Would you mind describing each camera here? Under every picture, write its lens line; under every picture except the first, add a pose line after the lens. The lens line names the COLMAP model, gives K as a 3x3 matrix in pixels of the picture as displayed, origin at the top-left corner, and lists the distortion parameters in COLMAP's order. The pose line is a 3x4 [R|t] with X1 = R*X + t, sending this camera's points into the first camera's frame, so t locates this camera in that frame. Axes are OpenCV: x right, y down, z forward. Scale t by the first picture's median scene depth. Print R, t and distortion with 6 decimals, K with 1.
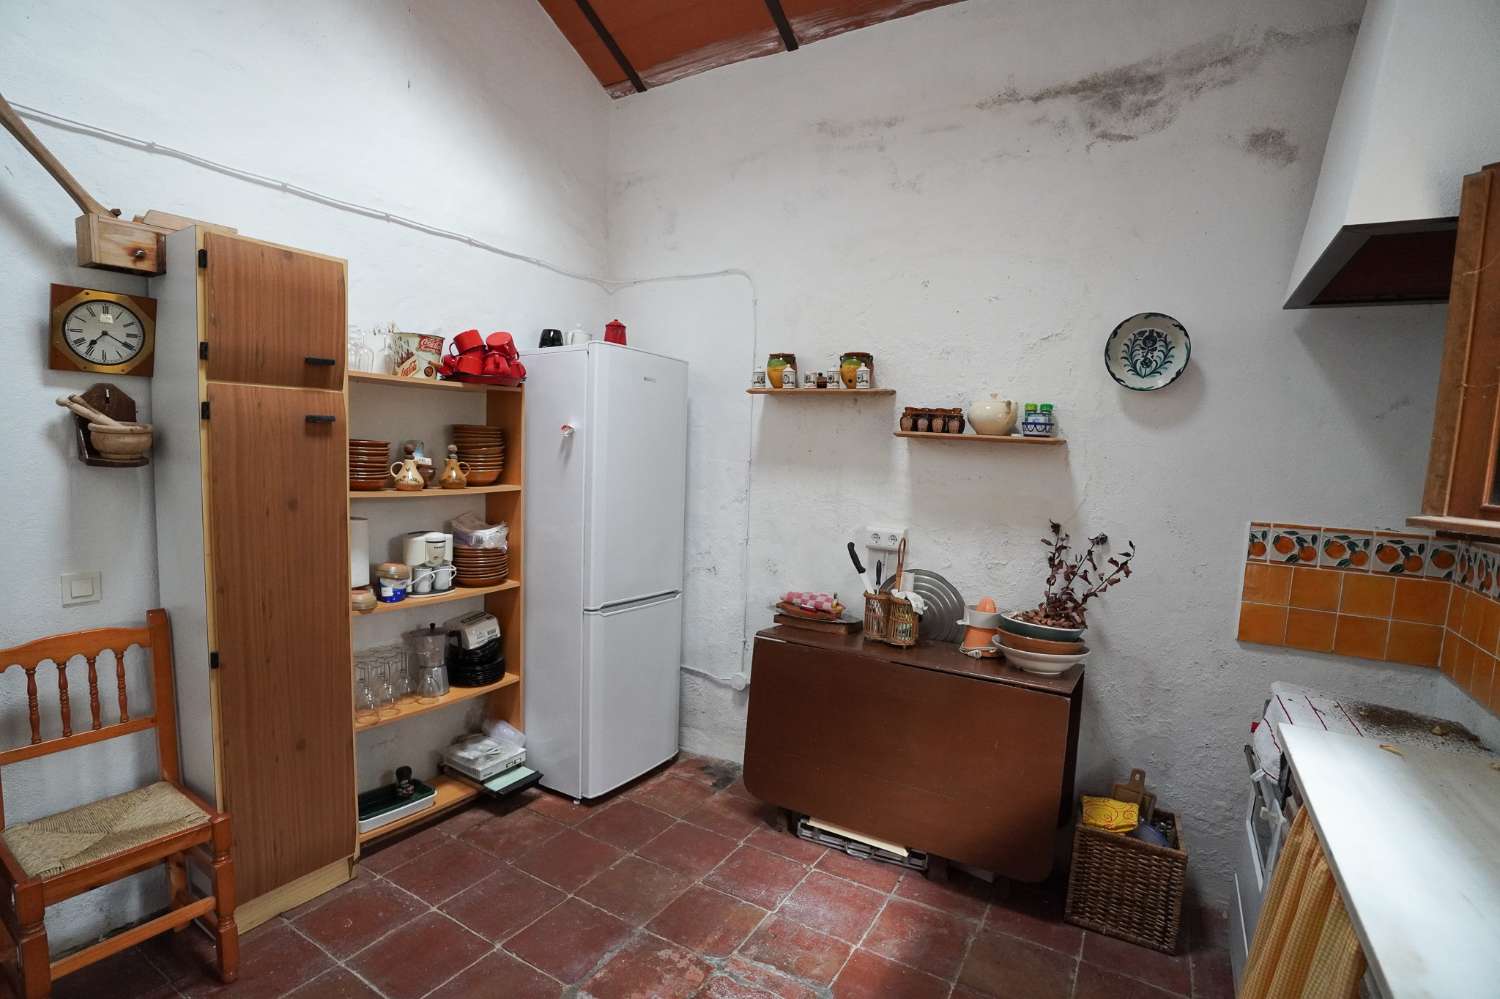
lens RADIAL K [[705.5, 0, 752.7], [0, 705.5, 502.9], [0, 0, 1]] dist [-0.062596, 0.015769]
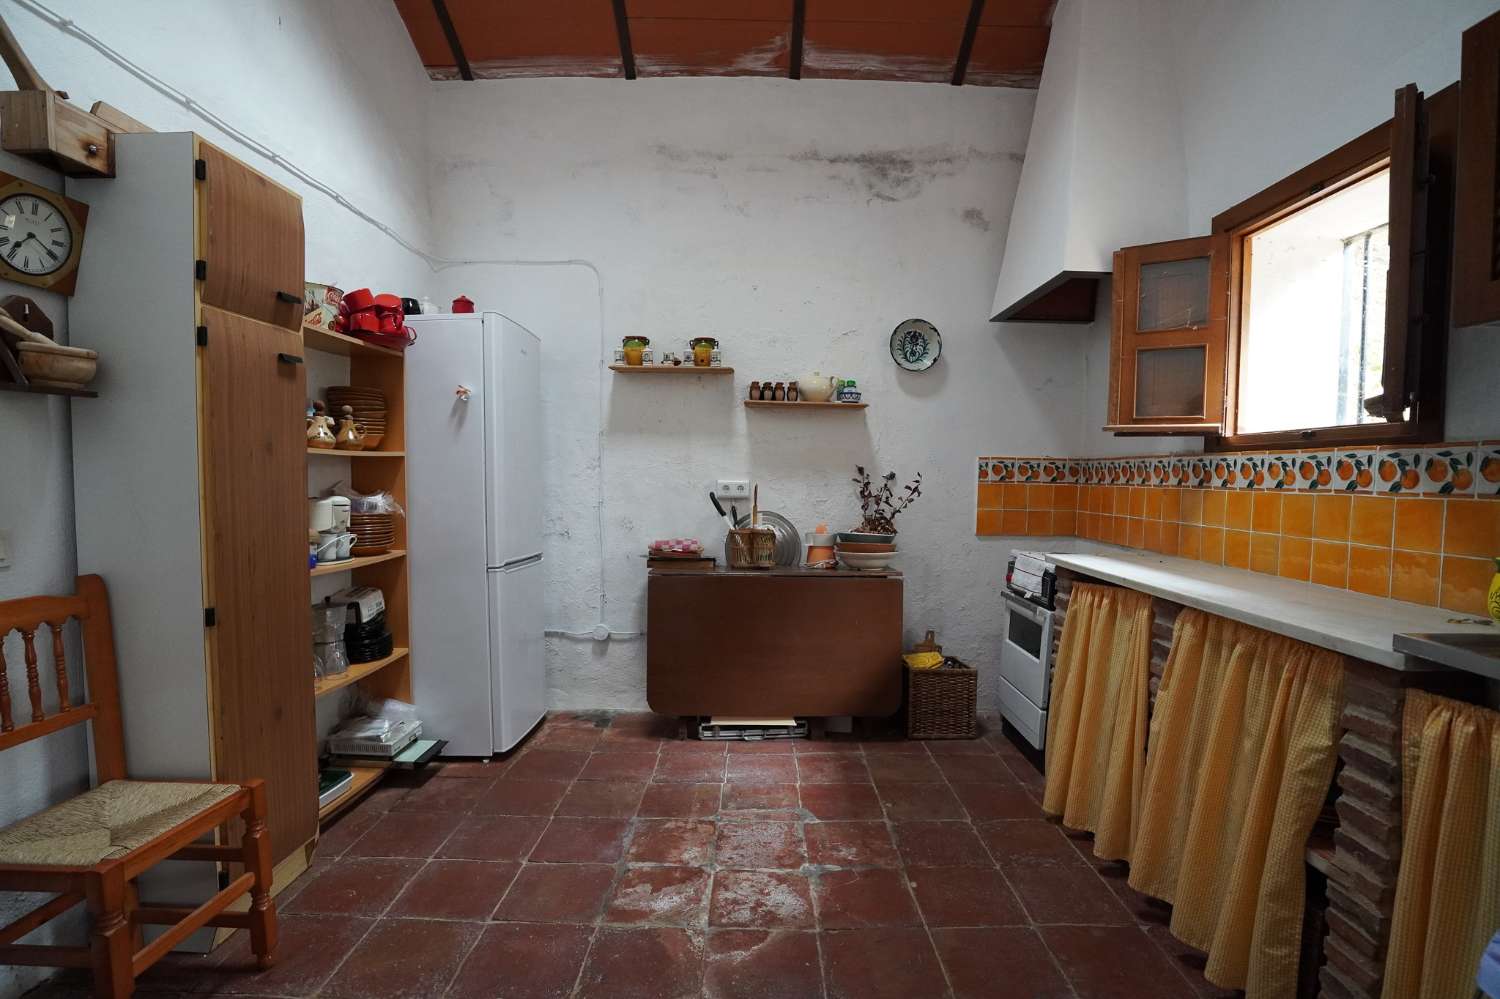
lens RADIAL K [[705.5, 0, 751.9], [0, 705.5, 500.2], [0, 0, 1]] dist [-0.062596, 0.015769]
pose [[0.862384, -0.048460, 0.503930, -0.472546], [0.065116, 0.997758, -0.015486, 0.105658], [-0.502049, 0.046169, 0.863606, -0.099028]]
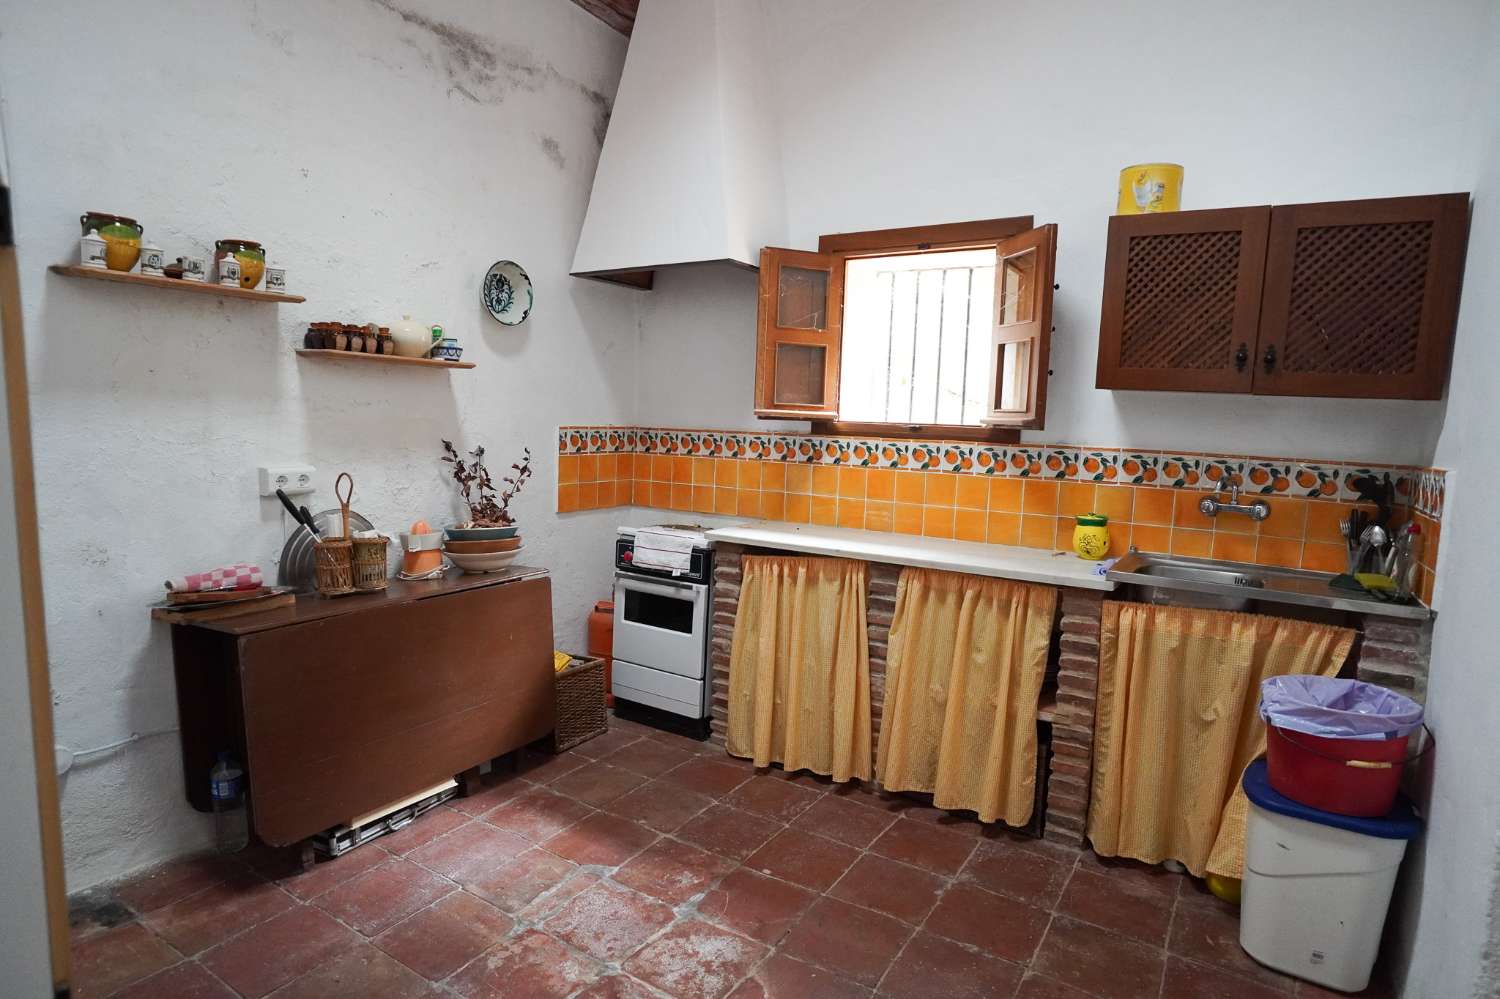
lens RADIAL K [[833.0, 0, 760.6], [0, 833.0, 495.6], [0, 0, 1]] dist [-0.030796, 0.007166]
pose [[0.025873, -0.137216, 0.990203, -0.863484], [0.057131, 0.989119, 0.135573, -0.035372], [-0.998031, 0.053063, 0.033431, 0.490575]]
